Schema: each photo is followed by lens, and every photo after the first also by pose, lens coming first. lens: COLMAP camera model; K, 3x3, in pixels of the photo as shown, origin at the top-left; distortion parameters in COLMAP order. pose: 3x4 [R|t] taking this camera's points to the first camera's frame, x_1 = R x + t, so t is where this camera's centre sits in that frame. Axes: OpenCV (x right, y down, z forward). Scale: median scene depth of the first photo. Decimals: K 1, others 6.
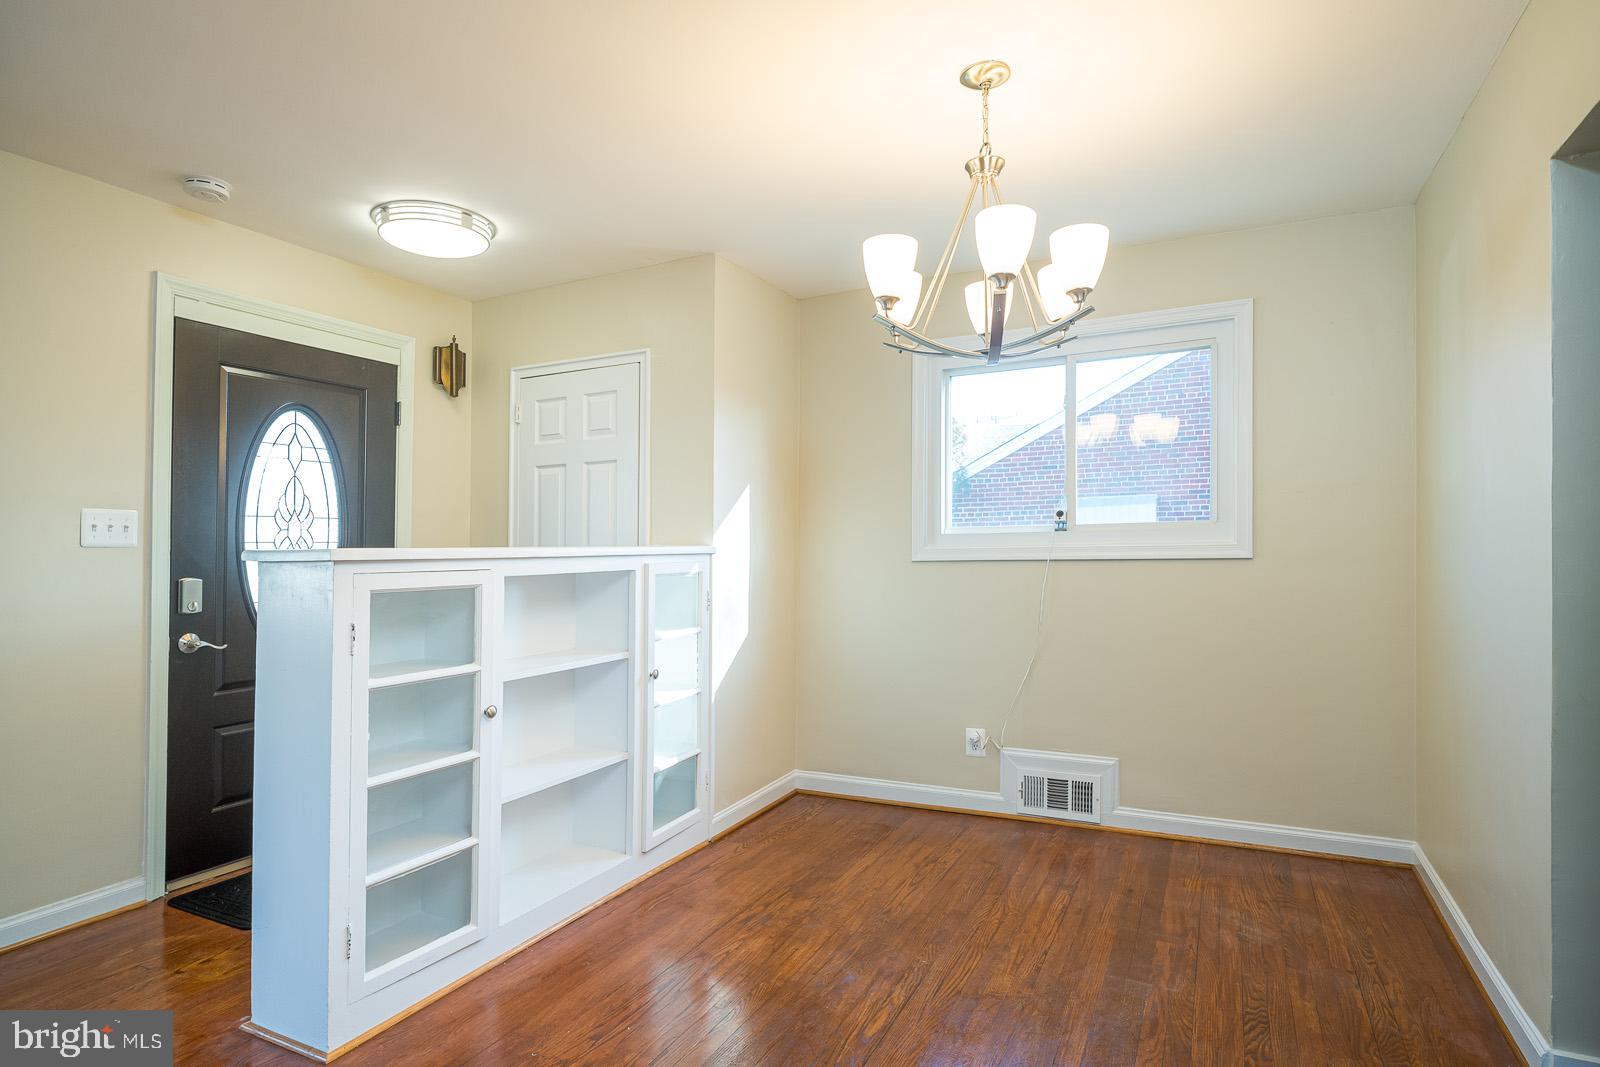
lens RADIAL K [[833.6, 0, 802.1], [0, 833.6, 536.5], [0, 0, 1]] dist [-0.008271, 0.001514]
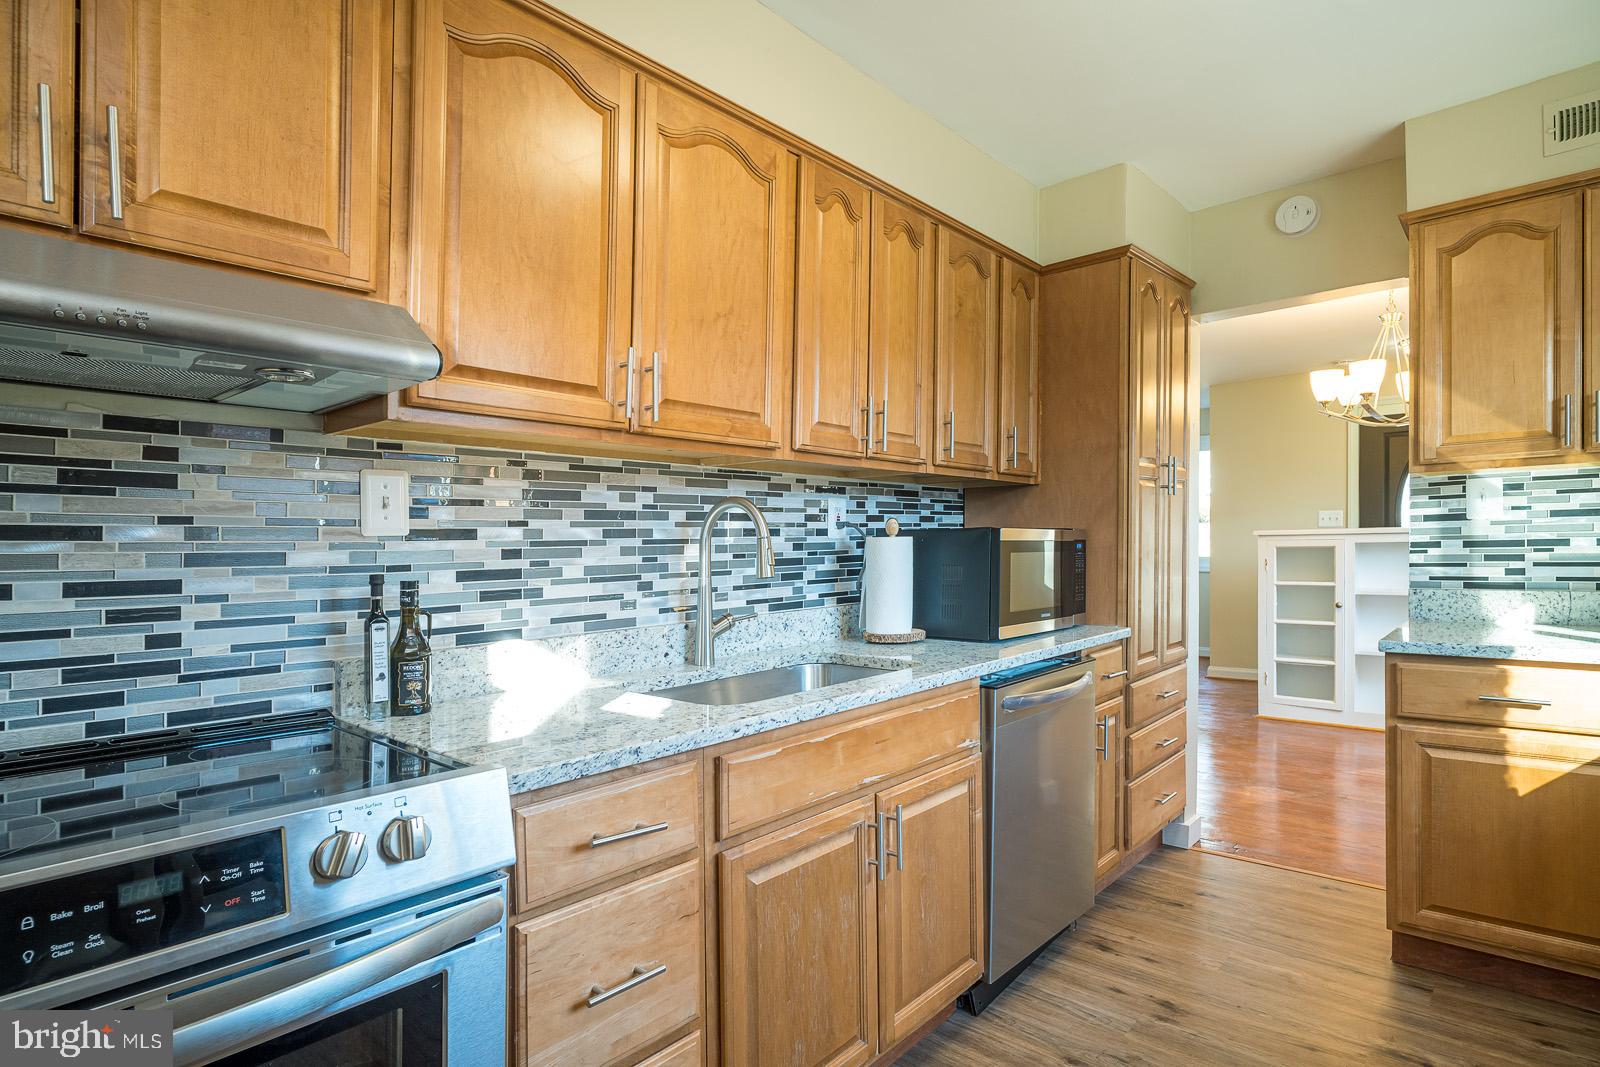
lens RADIAL K [[833.6, 0, 810.1], [0, 833.6, 535.8], [0, 0, 1]] dist [-0.008271, 0.001514]
pose [[-0.260511, 0.007962, -0.965438, 1.395016], [0.028422, 0.999596, 0.000574, -0.005299], [0.965052, -0.027290, -0.260632, 0.174375]]
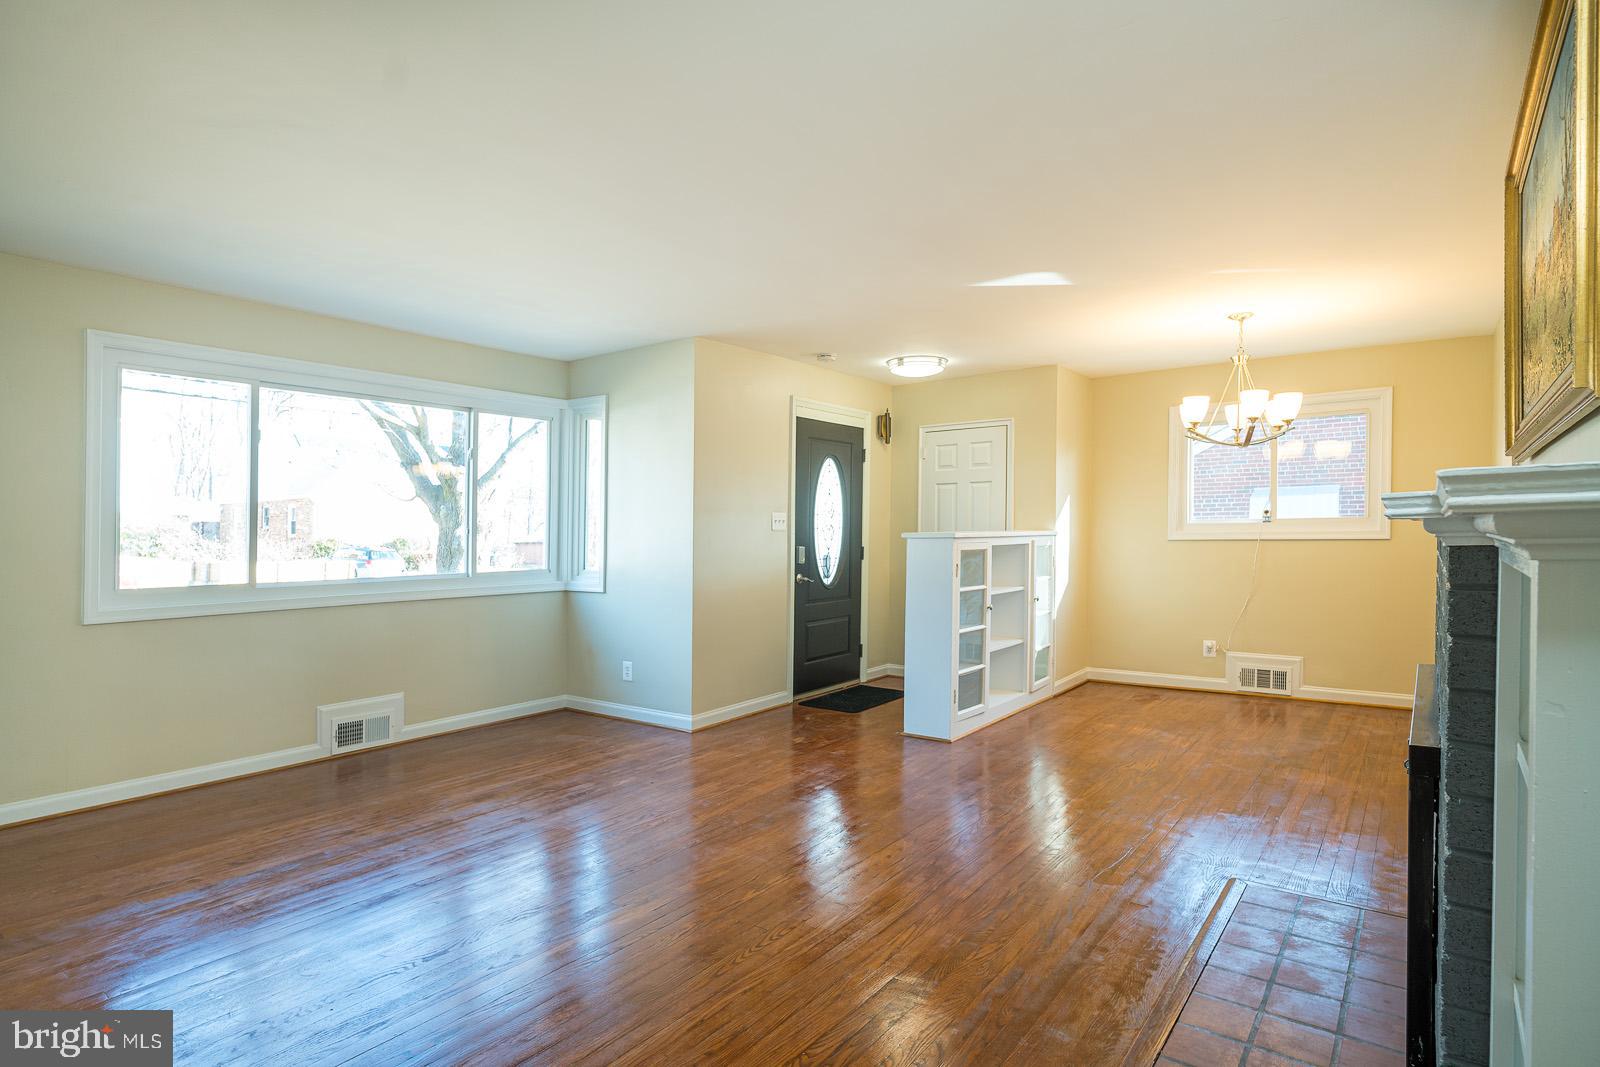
lens RADIAL K [[833.6, 0, 801.0], [0, 833.6, 532.3], [0, 0, 1]] dist [-0.008271, 0.001514]
pose [[0.983960, 0.003561, -0.178354, -0.326403], [-0.000318, 0.999834, 0.018208, -0.017532], [0.178390, -0.017860, 0.983798, -0.846236]]
